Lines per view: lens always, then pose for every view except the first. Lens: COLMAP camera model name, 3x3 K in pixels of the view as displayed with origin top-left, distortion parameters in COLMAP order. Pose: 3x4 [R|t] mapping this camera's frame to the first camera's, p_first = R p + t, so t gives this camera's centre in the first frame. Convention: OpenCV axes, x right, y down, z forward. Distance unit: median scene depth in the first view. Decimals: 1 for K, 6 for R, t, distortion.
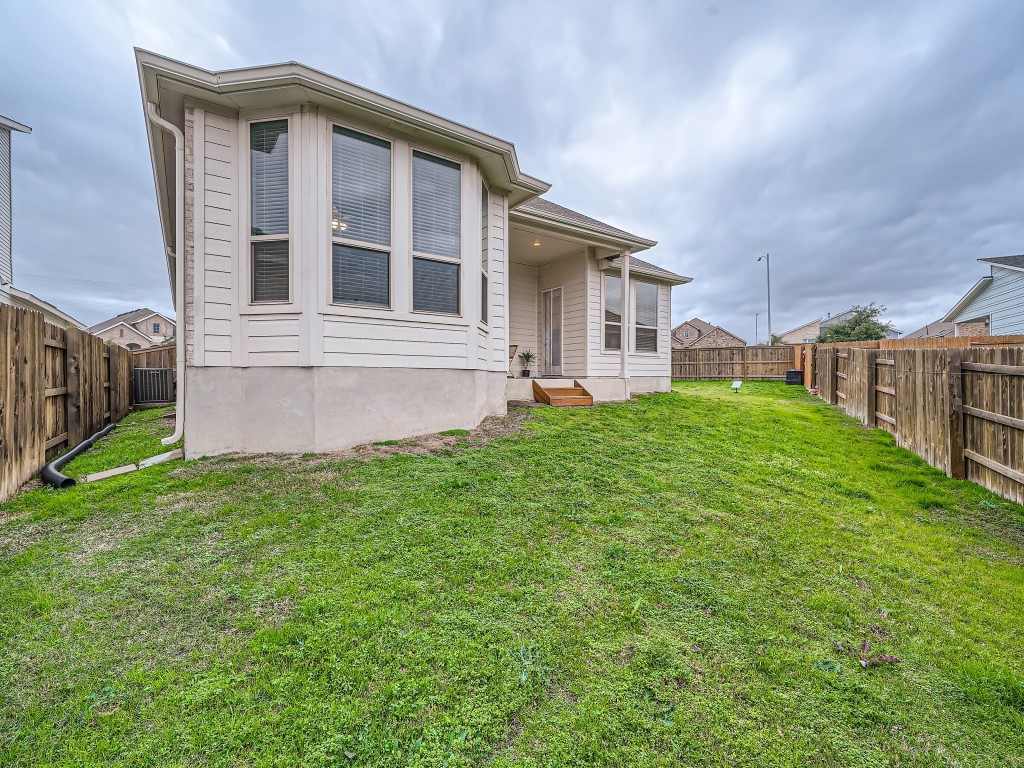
lens RADIAL K [[458.0, 0, 516.1], [0, 458.0, 380.8], [0, 0, 1]] dist [0.002002, 0.000105]
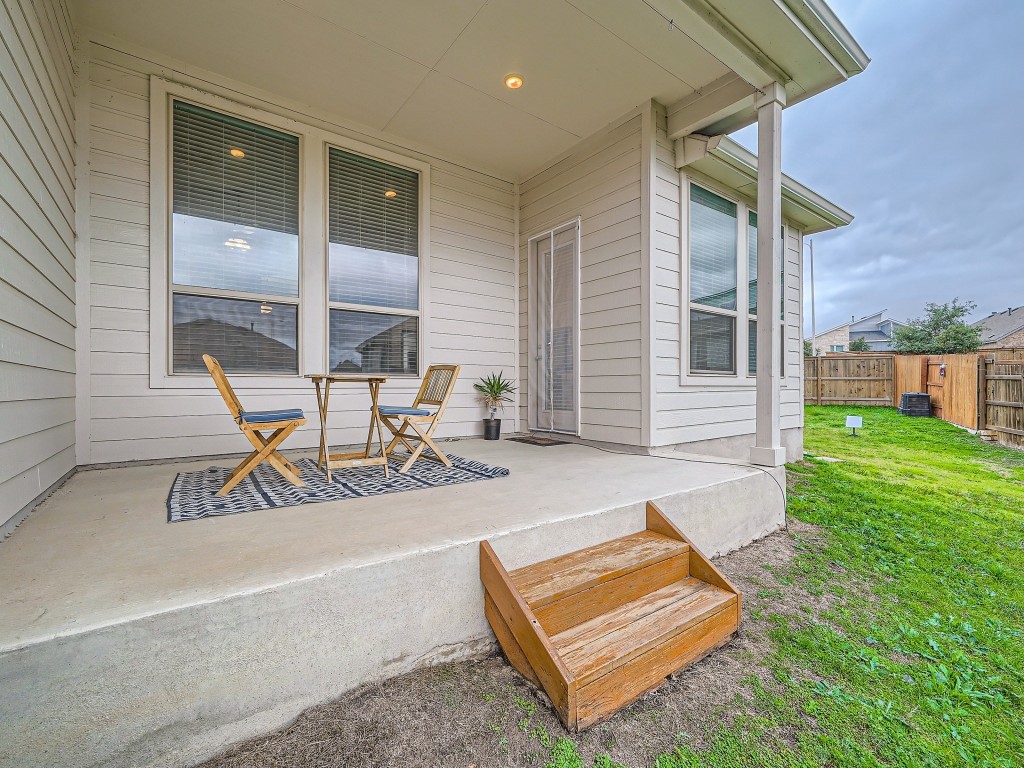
lens RADIAL K [[458.0, 0, 508.3], [0, 458.0, 386.9], [0, 0, 1]] dist [0.002002, 0.000105]
pose [[0.999985, -0.000401, 0.005524, 0.034323], [0.000401, 1.000000, -0.000017, -0.053989], [-0.005524, 0.000019, 0.999985, 0.572882]]
